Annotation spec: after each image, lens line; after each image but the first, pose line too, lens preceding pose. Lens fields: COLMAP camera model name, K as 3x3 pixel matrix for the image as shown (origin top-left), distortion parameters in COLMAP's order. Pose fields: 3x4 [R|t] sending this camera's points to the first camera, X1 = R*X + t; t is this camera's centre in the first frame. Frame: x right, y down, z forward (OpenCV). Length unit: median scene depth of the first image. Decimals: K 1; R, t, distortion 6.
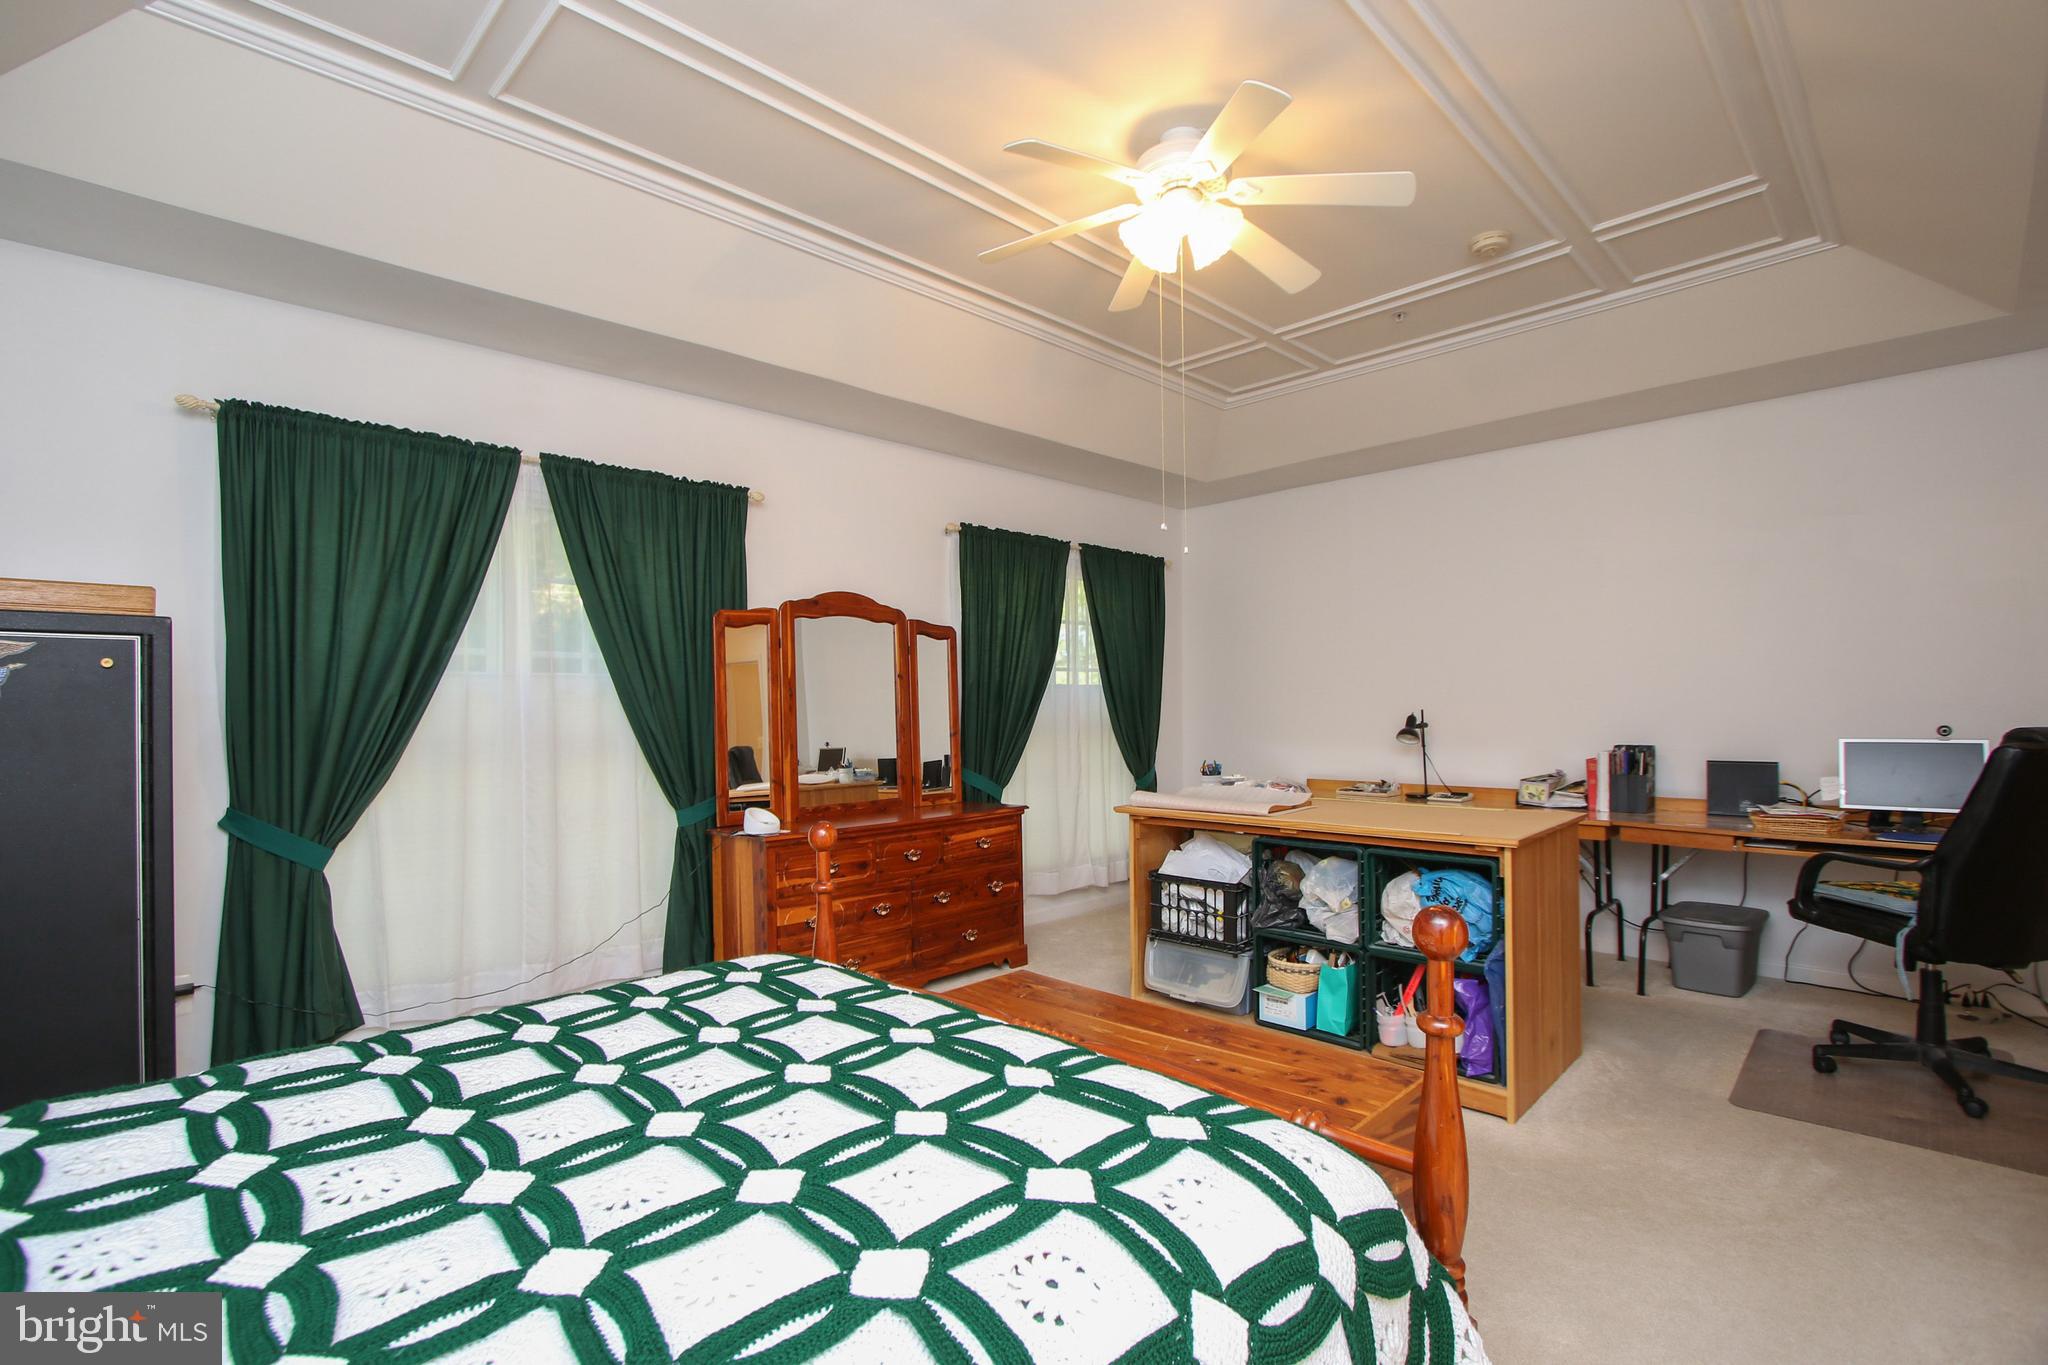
lens RADIAL K [[974.8, 0, 1021.4], [0, 974.8, 684.9], [0, 0, 1]] dist [-0.013088, -0.000573]
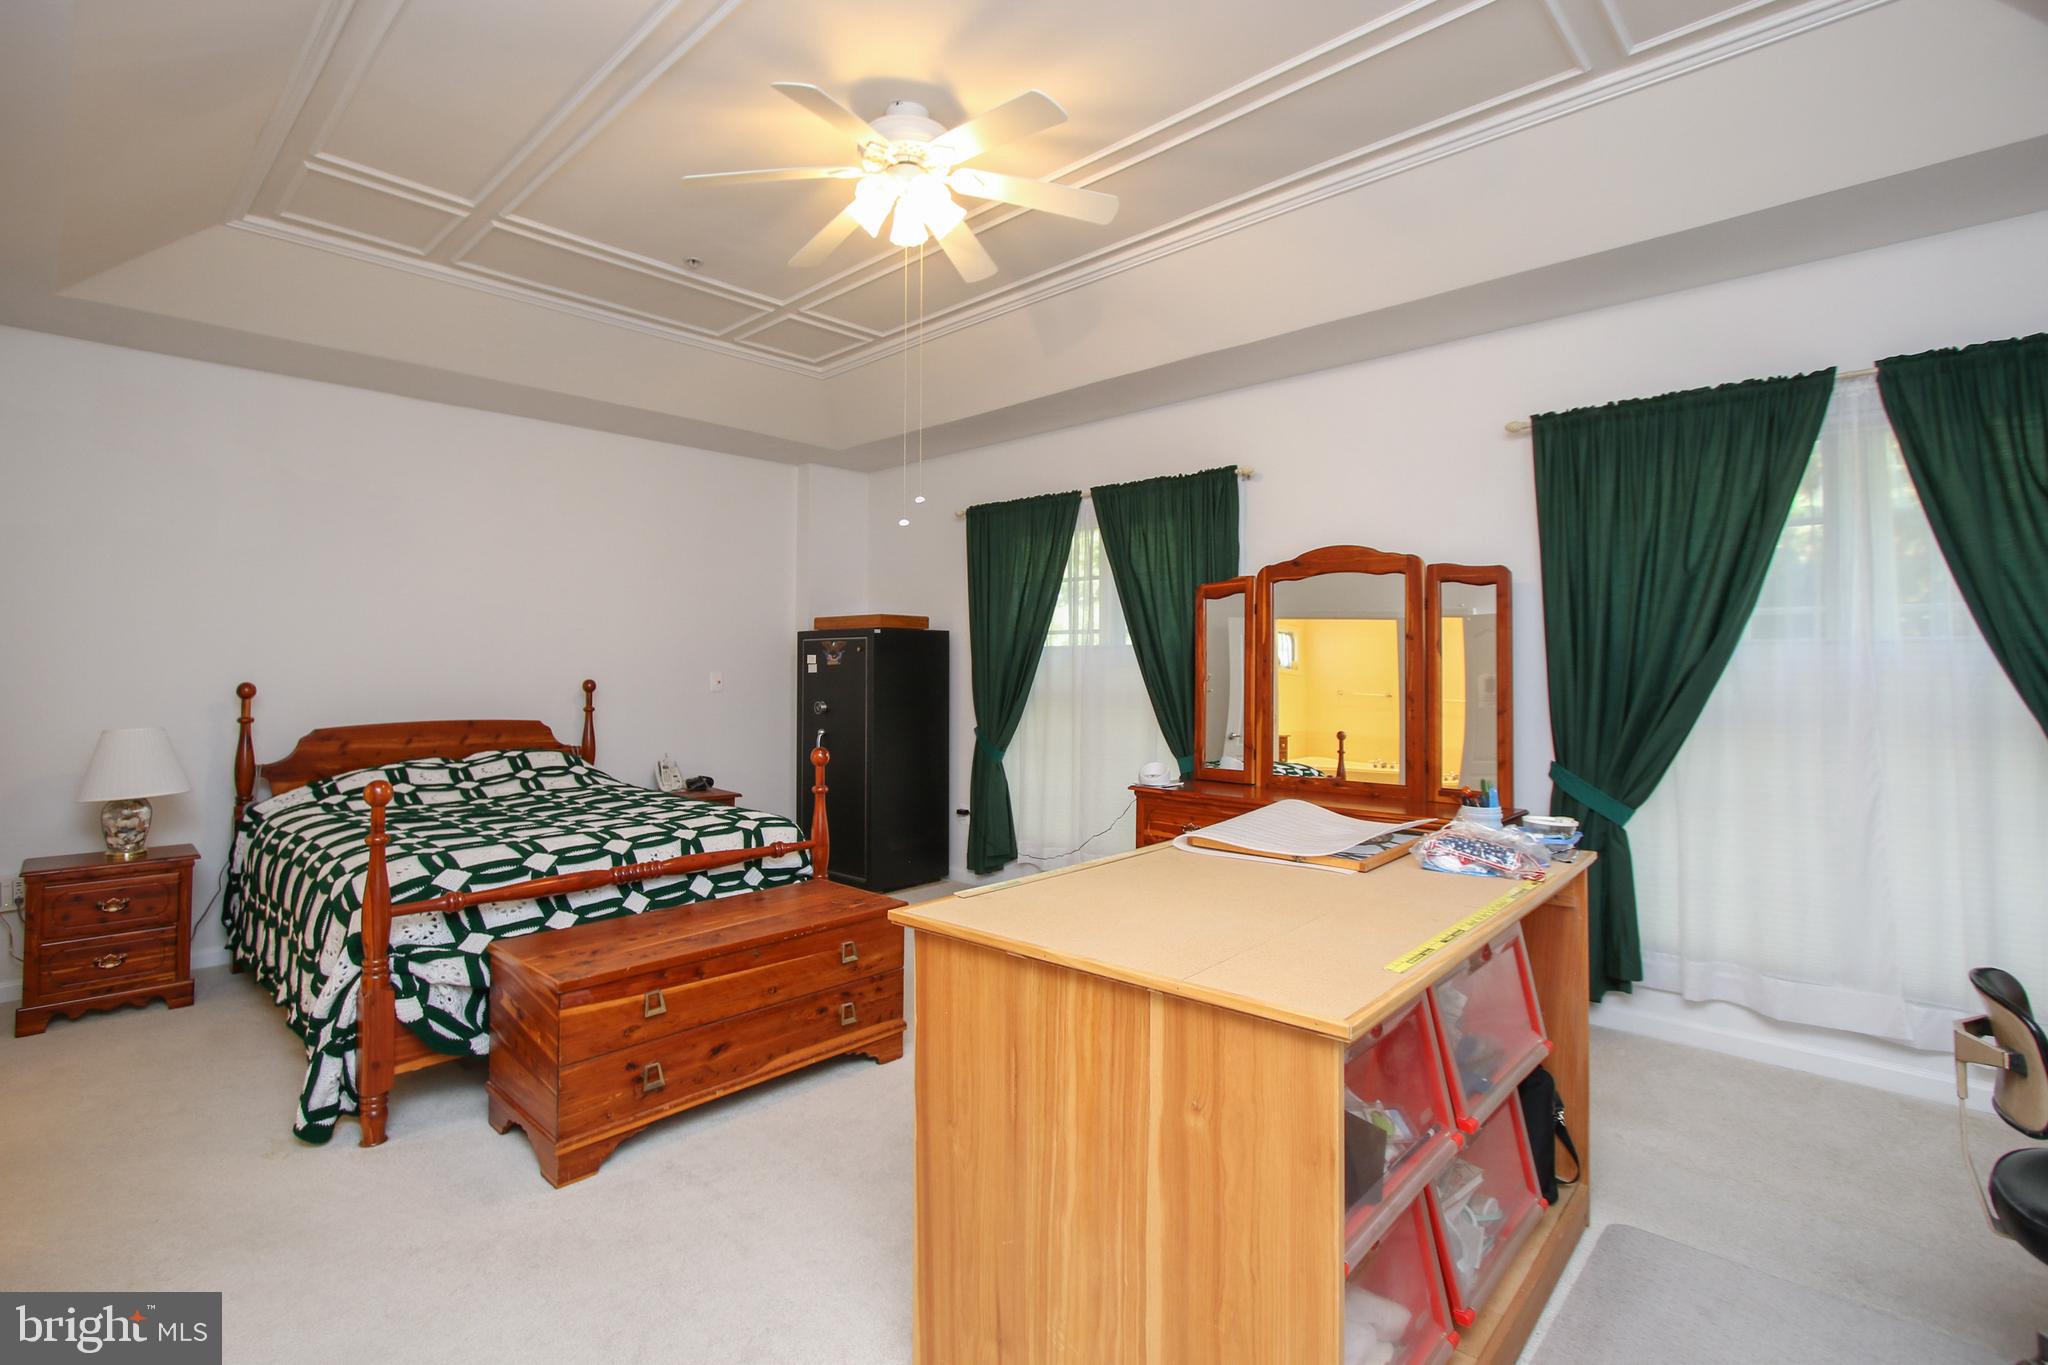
lens RADIAL K [[974.8, 0, 1021.7], [0, 974.8, 681.7], [0, 0, 1]] dist [-0.013088, -0.000573]
pose [[0.049367, 0.012817, -0.998698, 0.766182], [0.013576, 0.999817, 0.013503, 0.016091], [0.998688, -0.014225, 0.049184, 0.703362]]
